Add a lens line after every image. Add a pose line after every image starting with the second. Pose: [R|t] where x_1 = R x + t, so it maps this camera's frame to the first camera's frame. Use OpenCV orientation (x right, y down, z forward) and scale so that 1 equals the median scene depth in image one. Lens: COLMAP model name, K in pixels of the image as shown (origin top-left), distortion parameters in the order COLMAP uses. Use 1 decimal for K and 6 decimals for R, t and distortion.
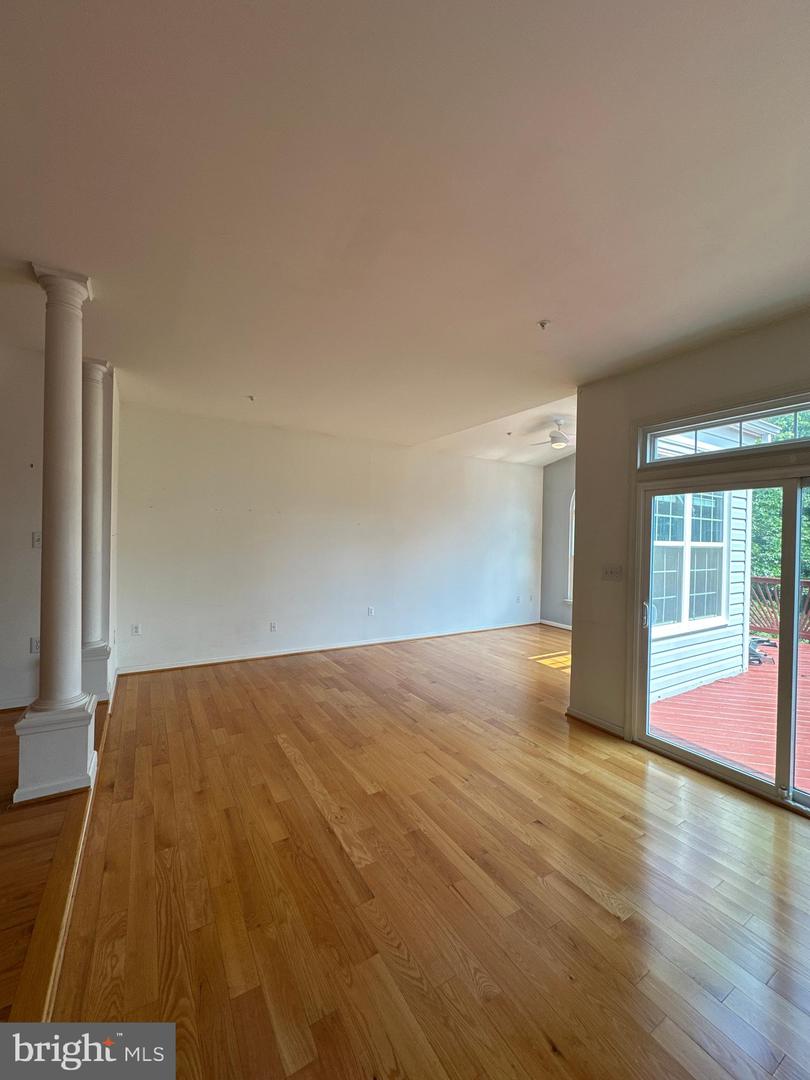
lens RADIAL K [[431.5, 0, 403.0], [0, 431.5, 539.4], [0, 0, 1]] dist [-0.001302, 0.000249]
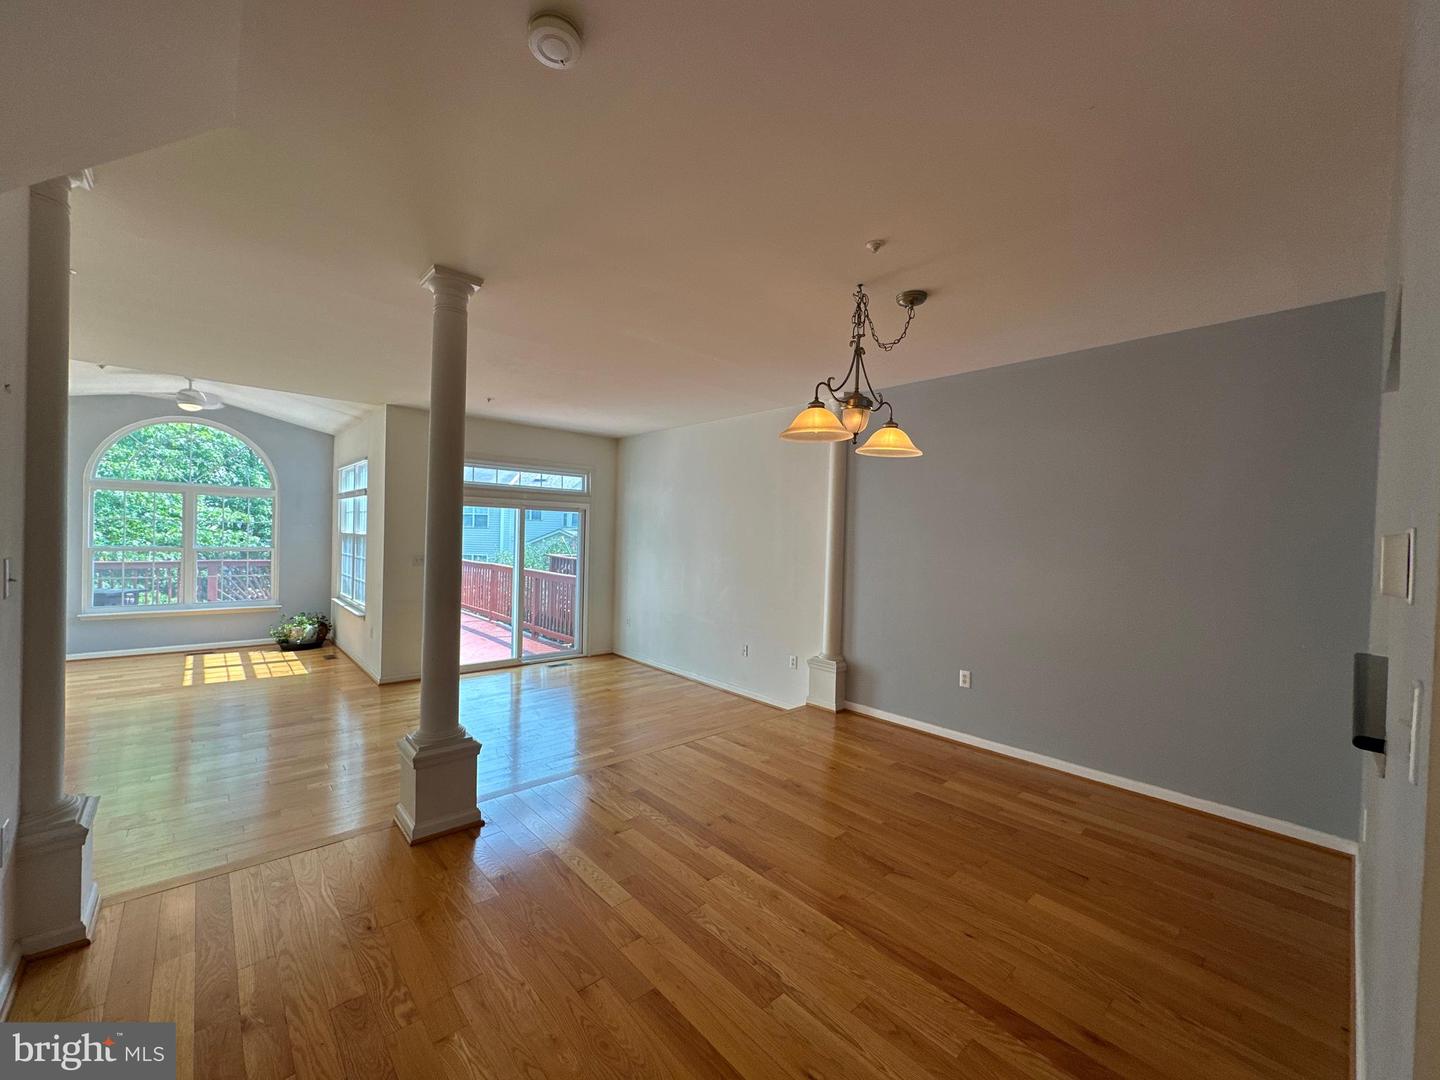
lens RADIAL K [[575.3, 0, 720.0], [0, 575.3, 540.0], [0, 0, 1]] dist [-0.001302, 0.000249]
pose [[-0.191550, -0.037164, 0.980779, -1.668239], [-0.027561, 0.999092, 0.032475, -0.078355], [-0.981096, -0.020811, -0.192400, 0.520062]]
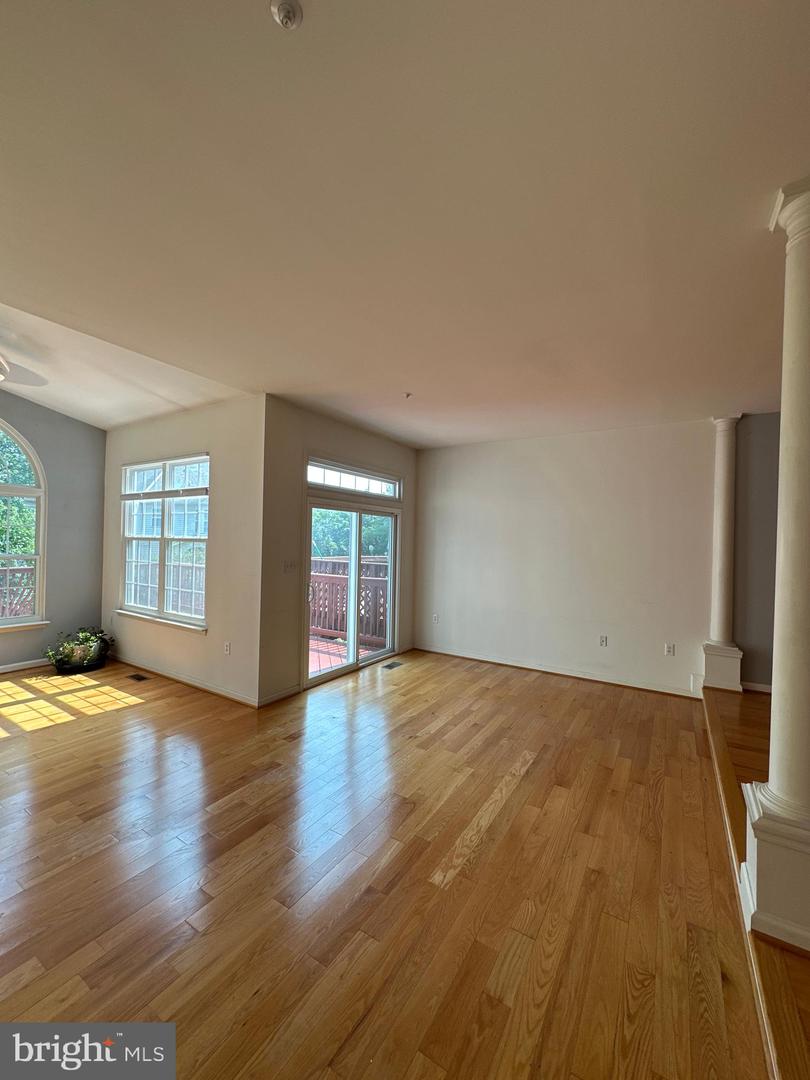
lens RADIAL K [[431.5, 0, 403.0], [0, 431.5, 539.4], [0, 0, 1]] dist [-0.001302, 0.000249]
pose [[-0.450948, -0.026506, 0.892156, -0.881295], [-0.028323, 0.999481, 0.015379, -0.031318], [-0.892100, -0.018333, -0.451465, 1.491825]]
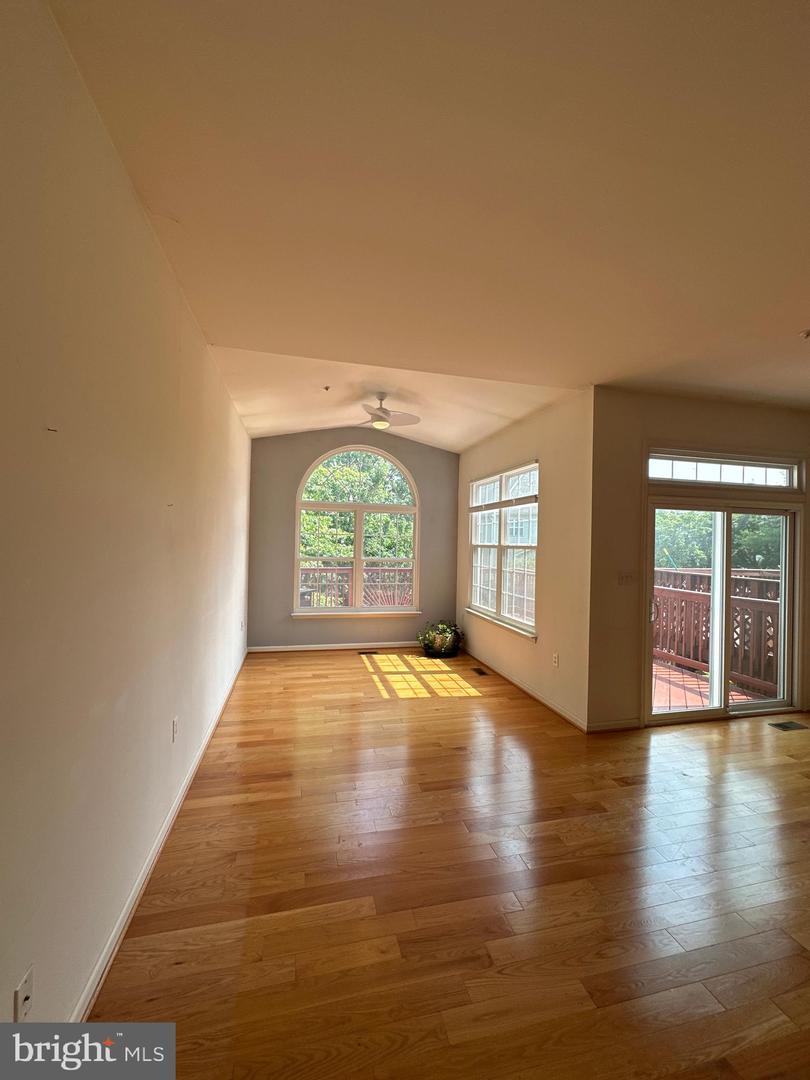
lens RADIAL K [[431.5, 0, 403.0], [0, 431.5, 539.4], [0, 0, 1]] dist [-0.001302, 0.000249]
pose [[0.293862, -0.009408, 0.955801, -0.804206], [-0.010048, 0.999866, 0.012931, -0.028640], [-0.955795, -0.013404, 0.293728, 1.426227]]
